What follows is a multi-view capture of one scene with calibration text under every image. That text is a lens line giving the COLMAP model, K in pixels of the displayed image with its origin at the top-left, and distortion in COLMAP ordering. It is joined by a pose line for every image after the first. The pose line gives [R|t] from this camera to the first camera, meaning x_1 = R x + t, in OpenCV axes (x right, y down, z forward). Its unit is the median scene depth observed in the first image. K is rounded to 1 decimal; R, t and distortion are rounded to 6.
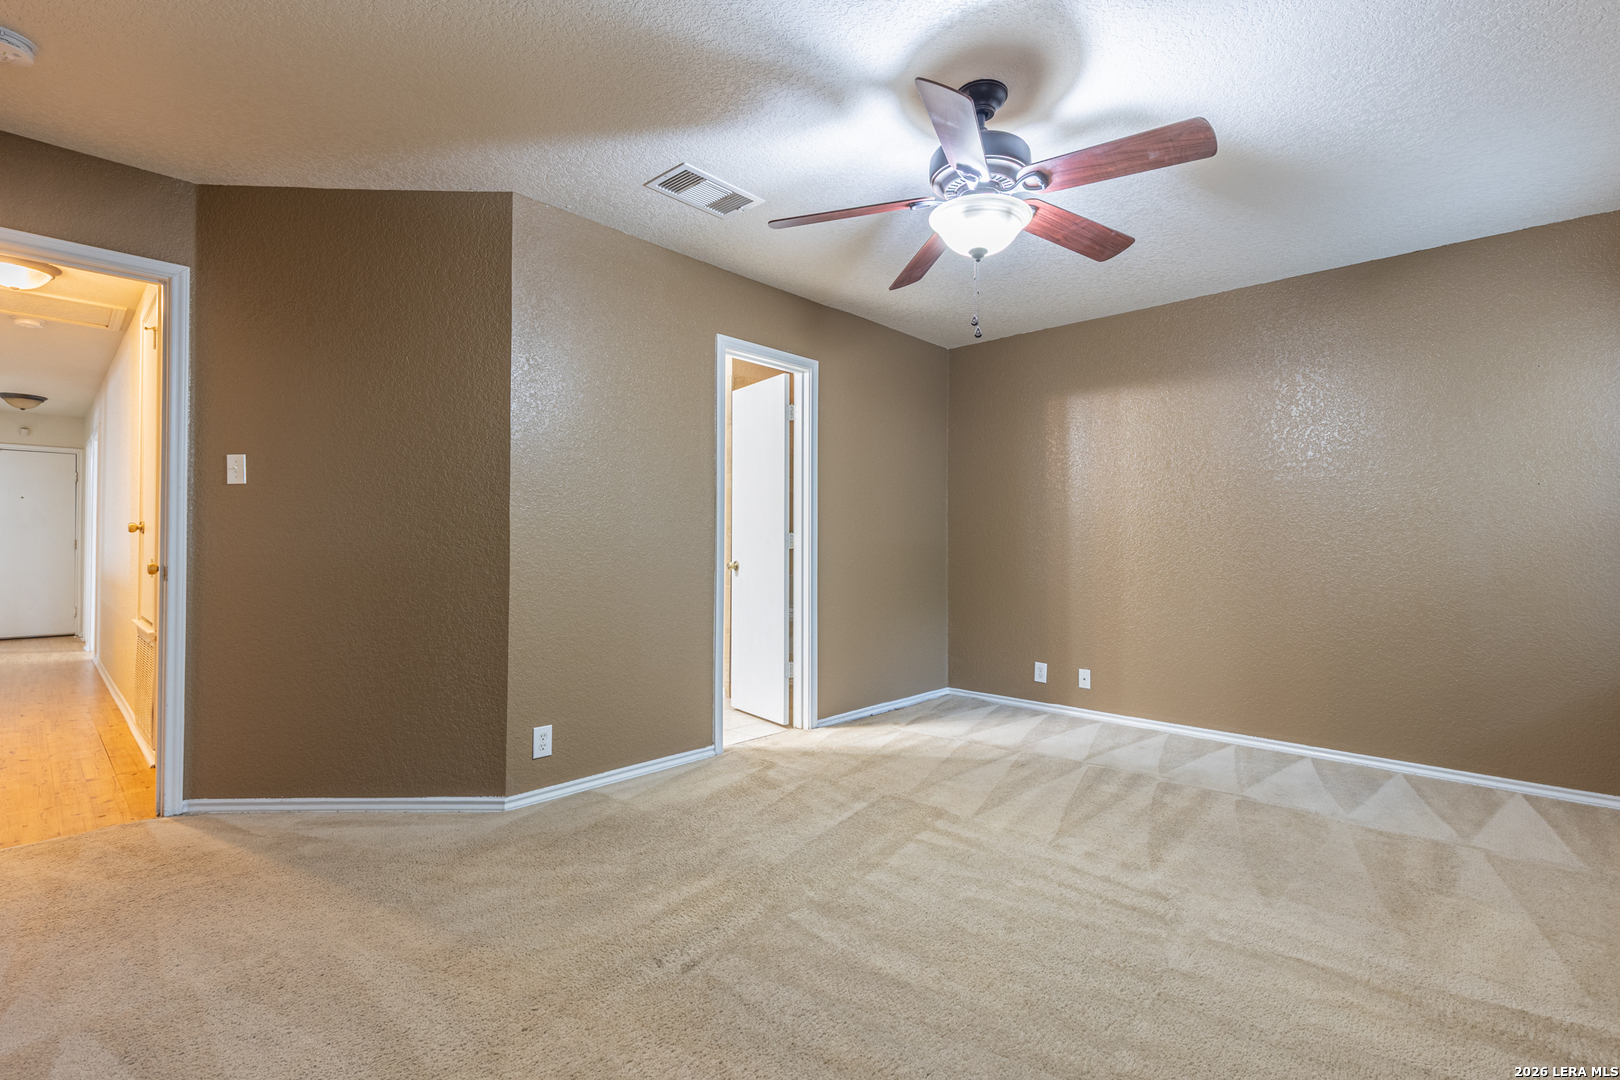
lens RADIAL K [[728.1, 0, 806.8], [0, 728.1, 540.8], [0, 0, 1]] dist [0.009951, -0.002686]
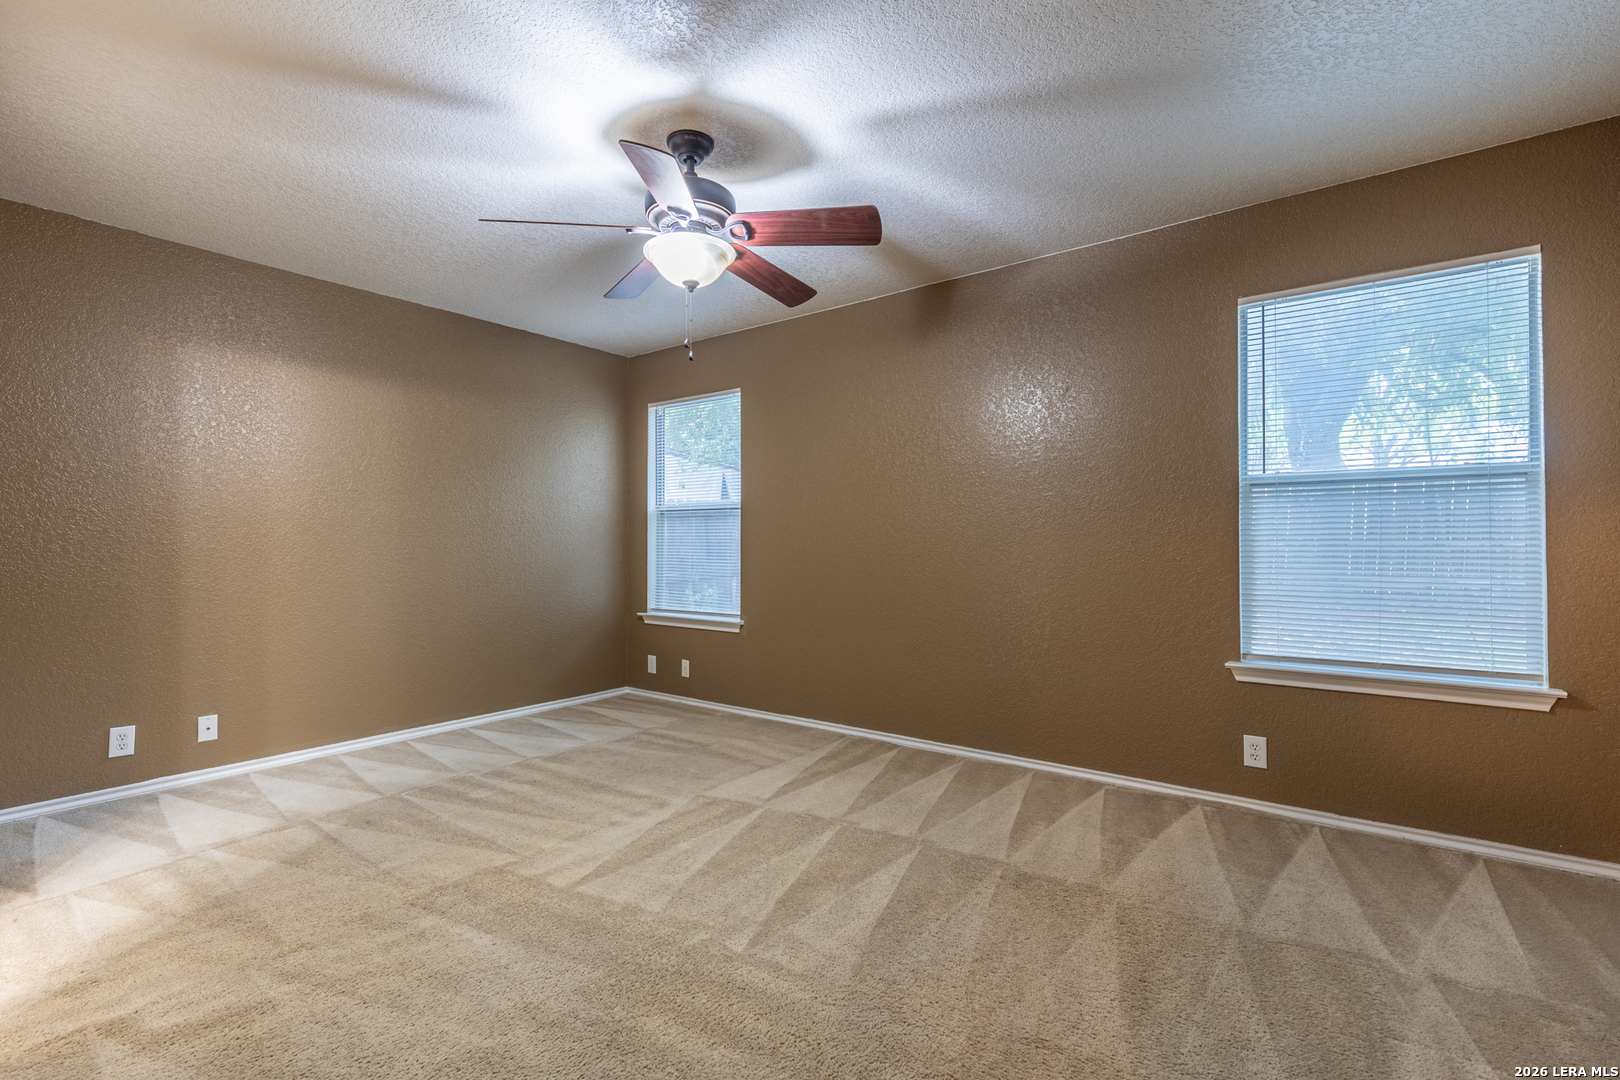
lens RADIAL K [[728.1, 0, 818.6], [0, 728.1, 534.1], [0, 0, 1]] dist [0.009951, -0.002686]
pose [[-0.101595, 0.006627, 0.994804, -0.622110], [0.002509, 0.999976, -0.006405, -0.005965], [-0.994823, 0.001845, -0.101609, 0.645981]]
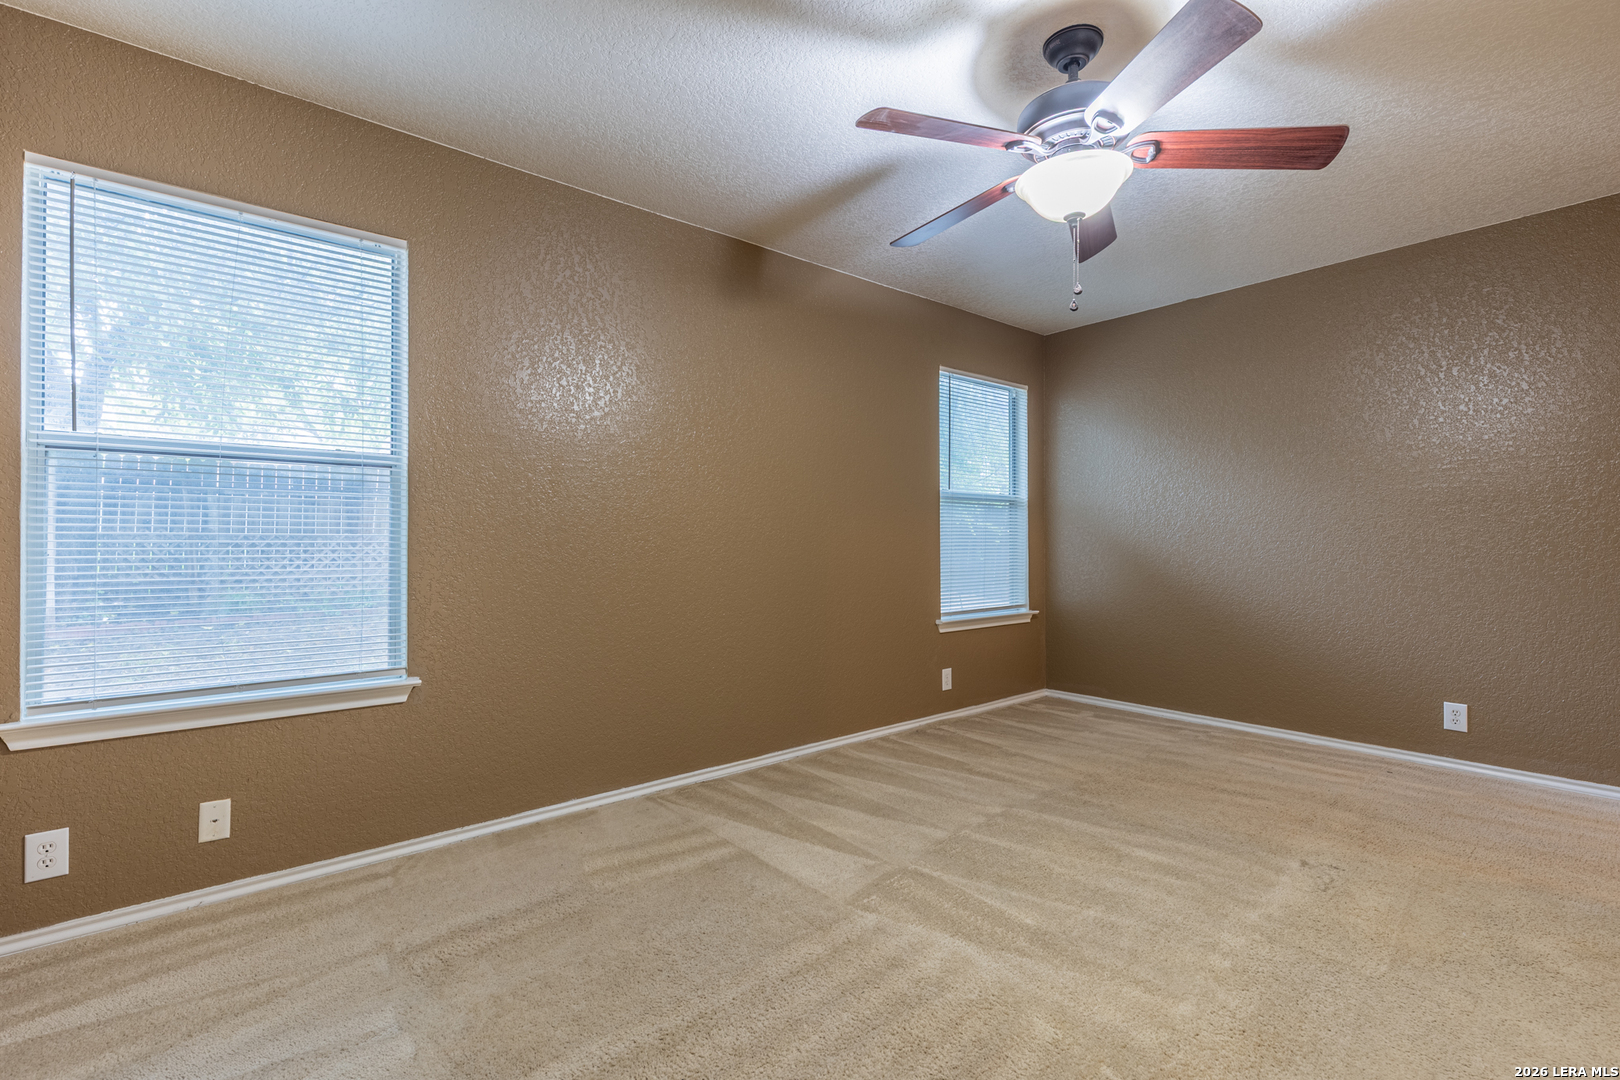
lens RADIAL K [[728.1, 0, 827.1], [0, 728.1, 538.2], [0, 0, 1]] dist [0.009951, -0.002686]
pose [[-0.992847, -0.013524, 0.118626, 0.304300], [-0.012901, 0.999899, 0.006014, -0.002185], [-0.118695, 0.004441, -0.992921, 1.368674]]
